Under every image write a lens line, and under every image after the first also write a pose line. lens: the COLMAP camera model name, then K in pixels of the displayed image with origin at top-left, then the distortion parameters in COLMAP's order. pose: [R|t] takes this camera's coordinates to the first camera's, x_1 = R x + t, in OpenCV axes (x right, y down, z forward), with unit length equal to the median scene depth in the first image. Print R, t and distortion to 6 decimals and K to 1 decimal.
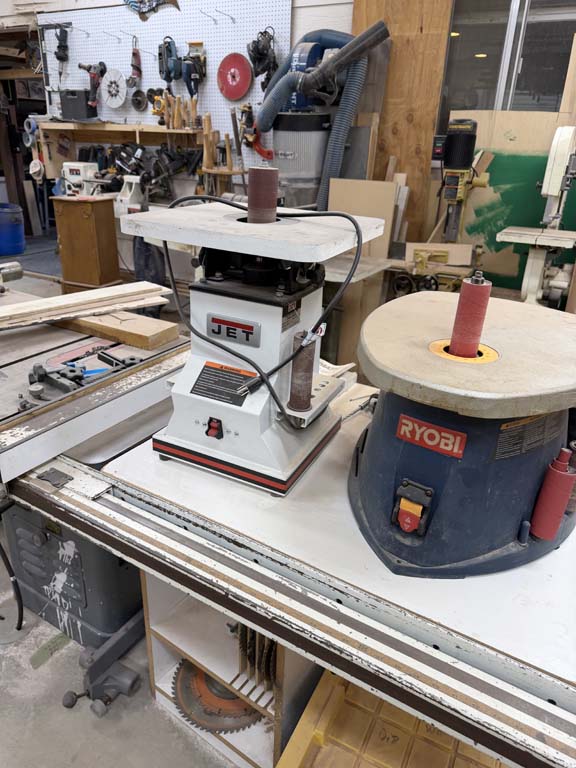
lens RADIAL K [[547.6, 0, 284.9], [0, 547.6, 376.8], [0, 0, 1]] dist [0.031744, -0.041223]
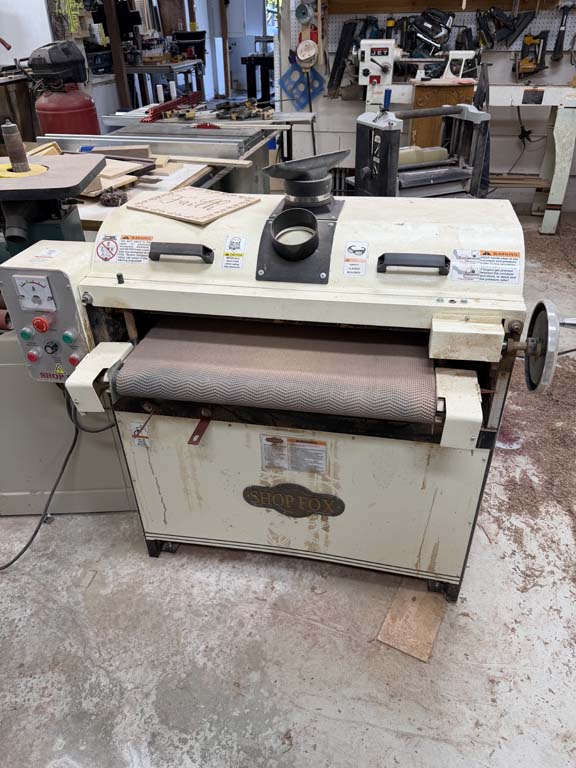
lens RADIAL K [[547.6, 0, 294.0], [0, 547.6, 381.9], [0, 0, 1]] dist [0.031744, -0.041223]
pose [[0.958593, -0.197013, 0.205636, -1.097141], [0.156133, 0.967467, 0.199072, -0.102184], [-0.238165, -0.158723, 0.958167, 0.205439]]
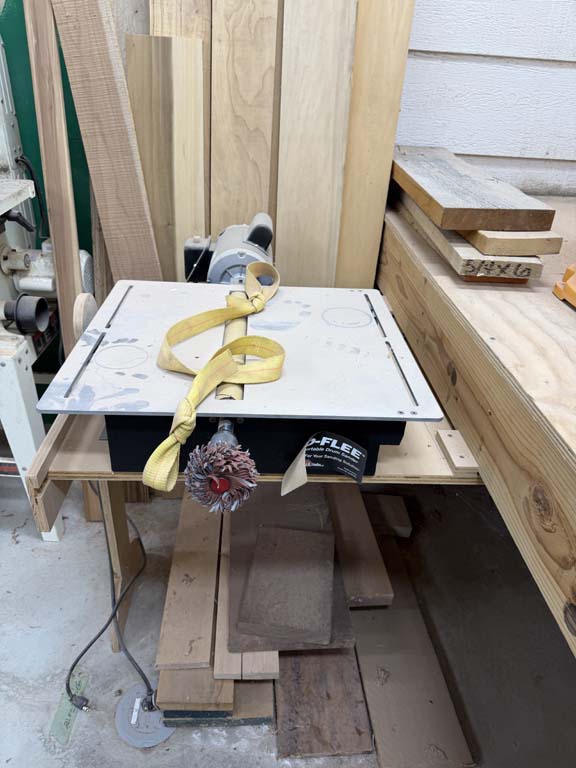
lens RADIAL K [[547.6, 0, 286.6], [0, 547.6, 385.4], [0, 0, 1]] dist [0.031744, -0.041223]
pose [[0.853239, -0.256060, 0.454332, 0.423709], [0.178670, 0.961970, 0.206620, -0.136556], [-0.489960, -0.095121, 0.866540, 0.410568]]
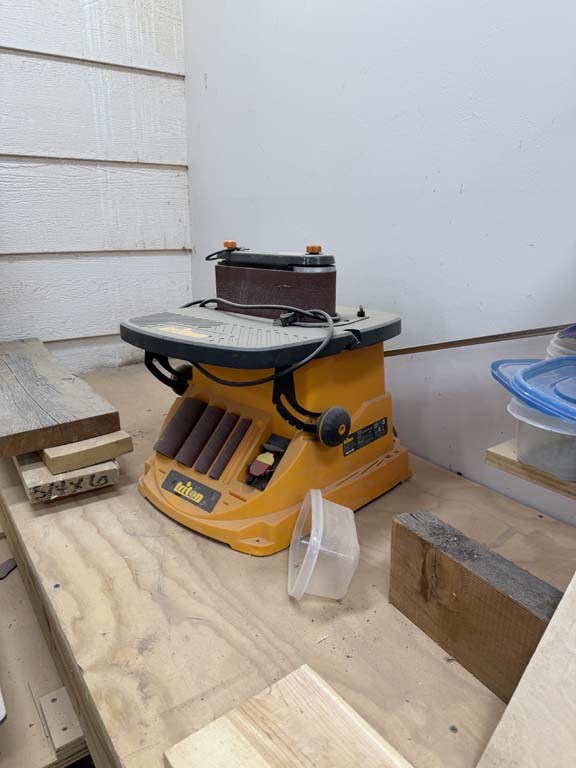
lens RADIAL K [[547.6, 0, 287.7], [0, 547.6, 382.2], [0, 0, 1]] dist [0.031744, -0.041223]
pose [[0.441065, -0.290554, 0.849141, 0.490076], [0.365387, 0.922316, 0.125801, -0.157080], [-0.819728, 0.254778, 0.512966, 0.373301]]
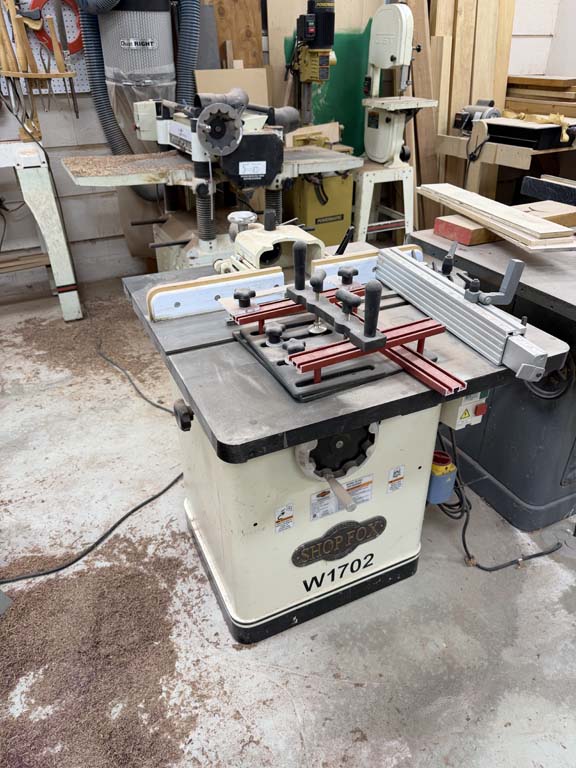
lens RADIAL K [[547.6, 0, 286.1], [0, 547.6, 385.3], [0, 0, 1]] dist [0.031744, -0.041223]
pose [[0.551448, -0.468630, 0.690138, -0.743789], [0.357948, 0.880191, 0.311668, -0.158277], [-0.753510, 0.075165, 0.653125, 0.399229]]
